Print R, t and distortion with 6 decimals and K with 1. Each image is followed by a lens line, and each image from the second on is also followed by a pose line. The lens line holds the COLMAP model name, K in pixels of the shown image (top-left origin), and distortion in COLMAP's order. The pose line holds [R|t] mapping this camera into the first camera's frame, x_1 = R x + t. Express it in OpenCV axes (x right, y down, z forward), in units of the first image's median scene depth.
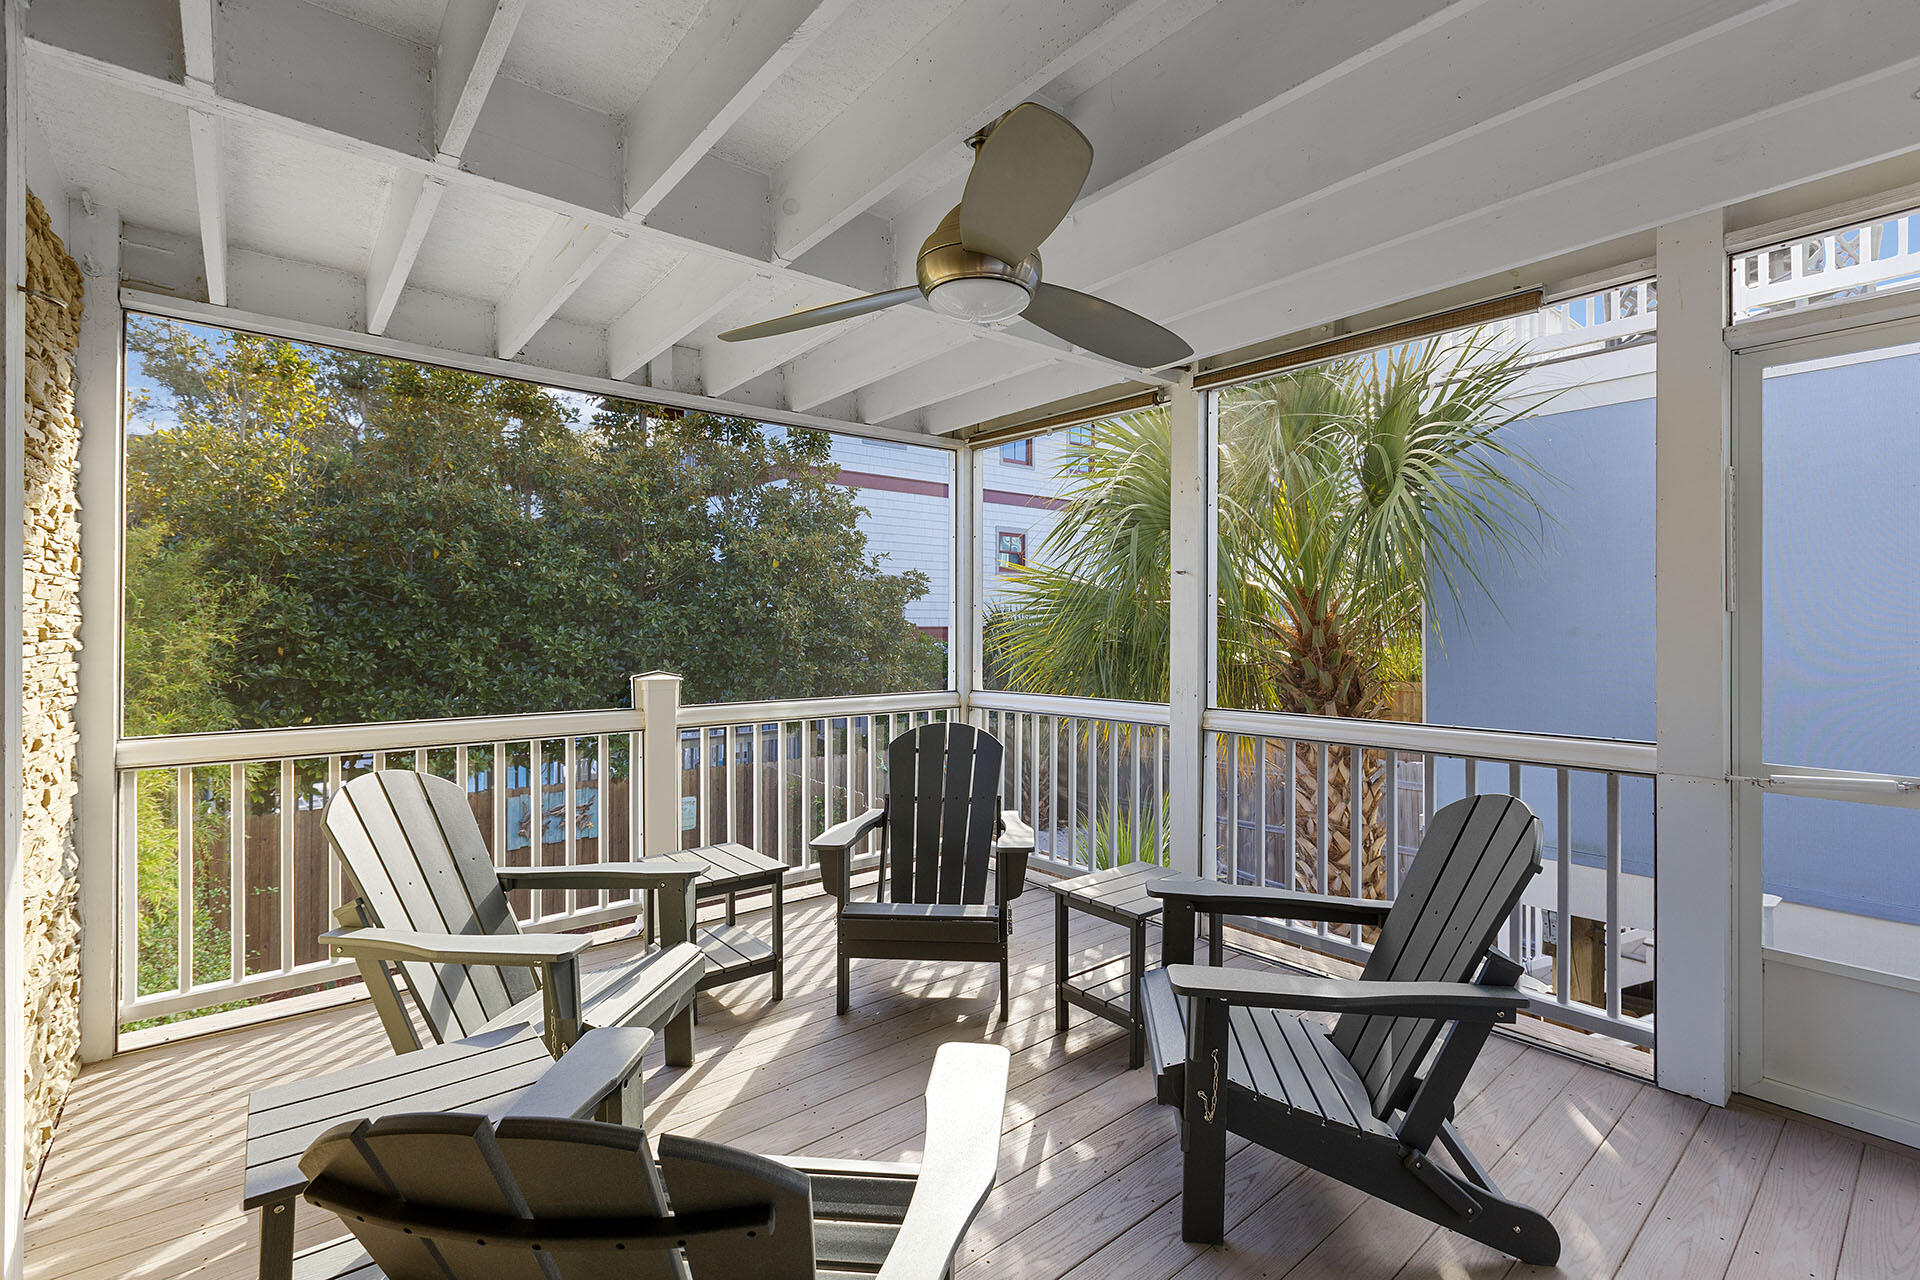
lens RADIAL K [[853.4, 0, 957.9], [0, 853.4, 625.8], [0, 0, 1]] dist [-0.001128, -0.000144]
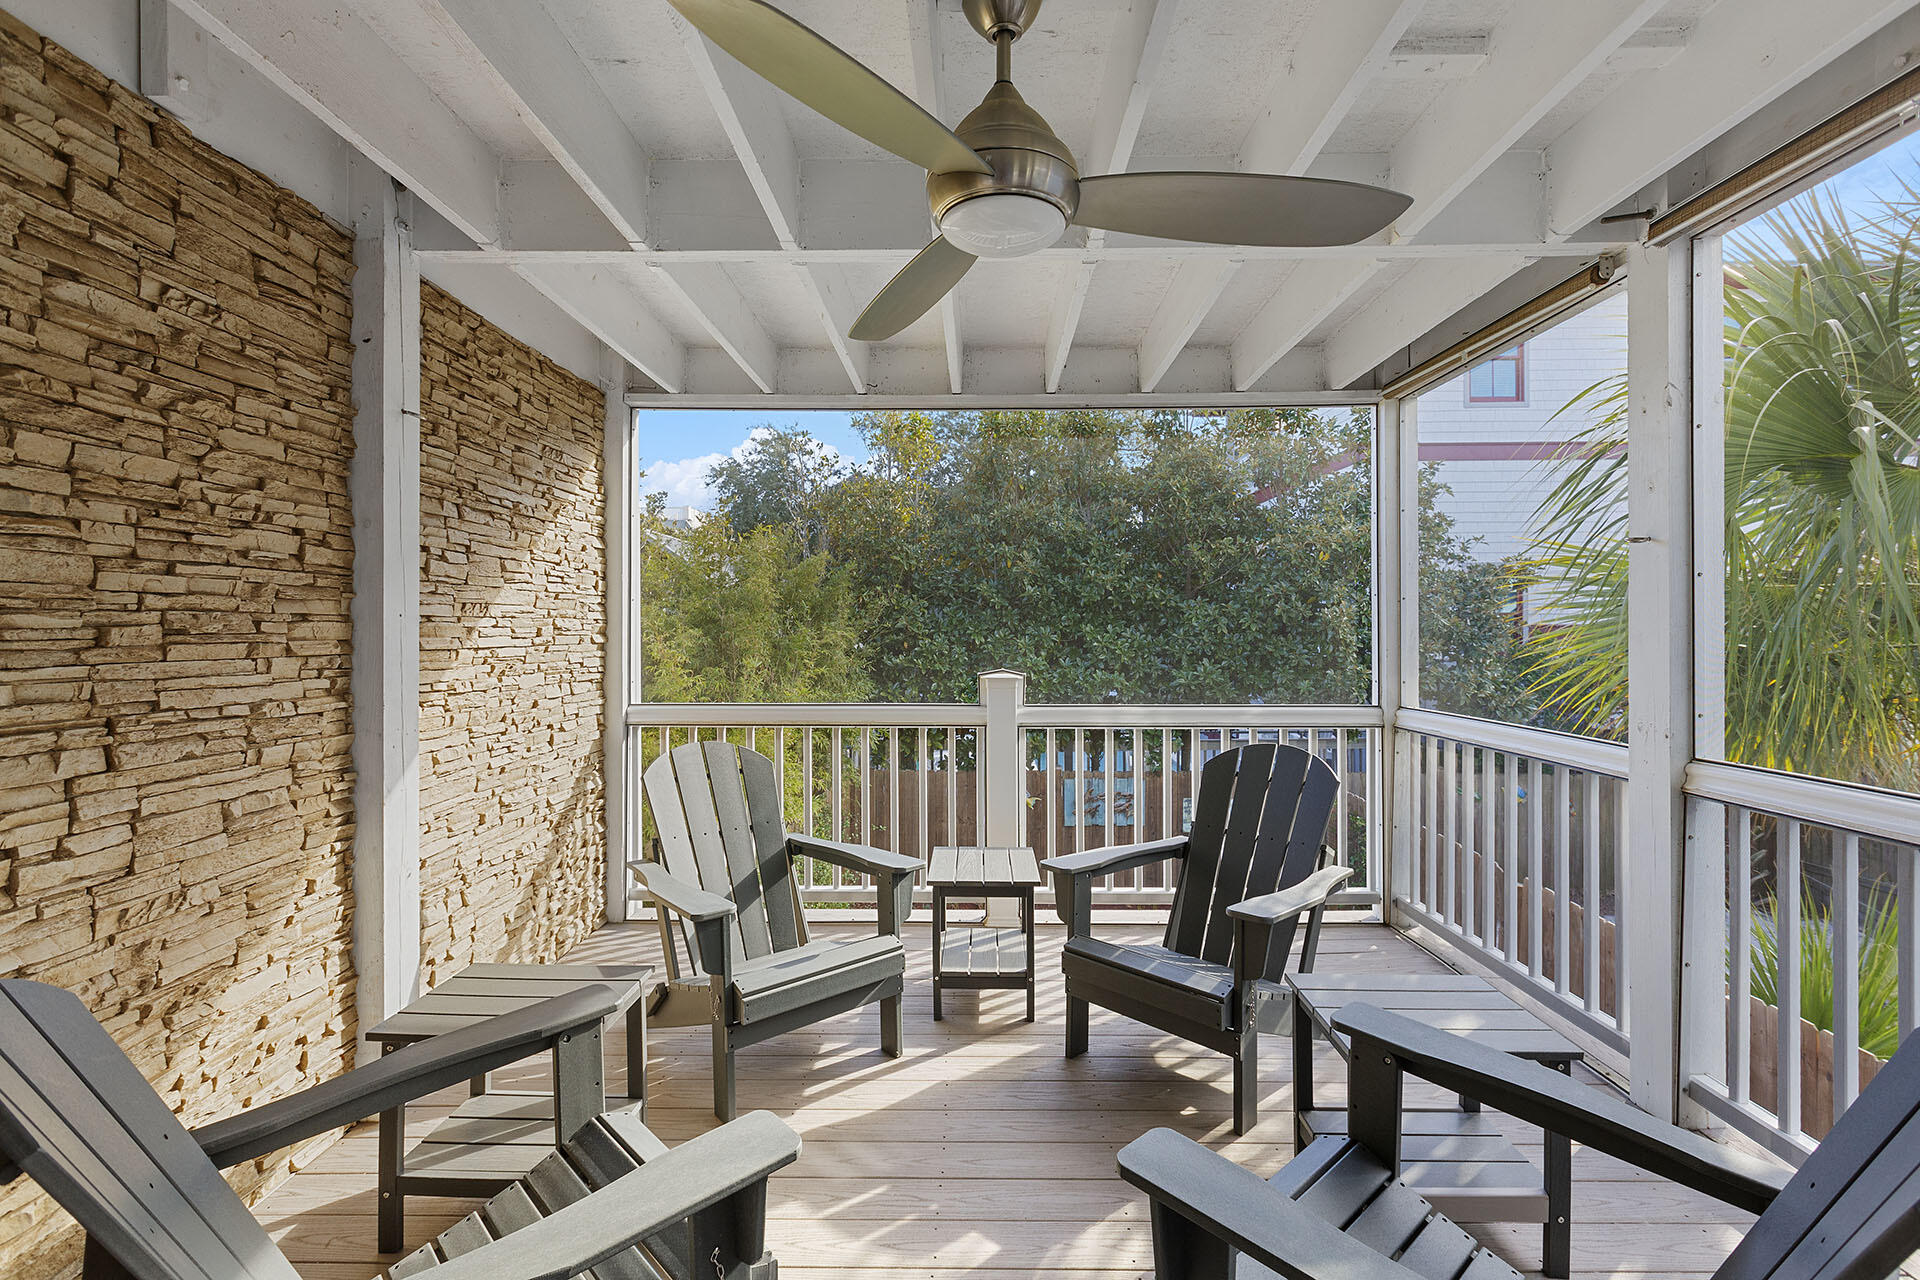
lens RADIAL K [[849.6, 0, 959.0], [0, 849.6, 623.3], [0, 0, 1]] dist [-0.003125, -0.000354]
pose [[0.761079, -0.002952, -0.648652, 0.104466], [0.002242, 0.999996, -0.001920, -0.000149], [0.648655, 0.000007, 0.761082, 0.071467]]
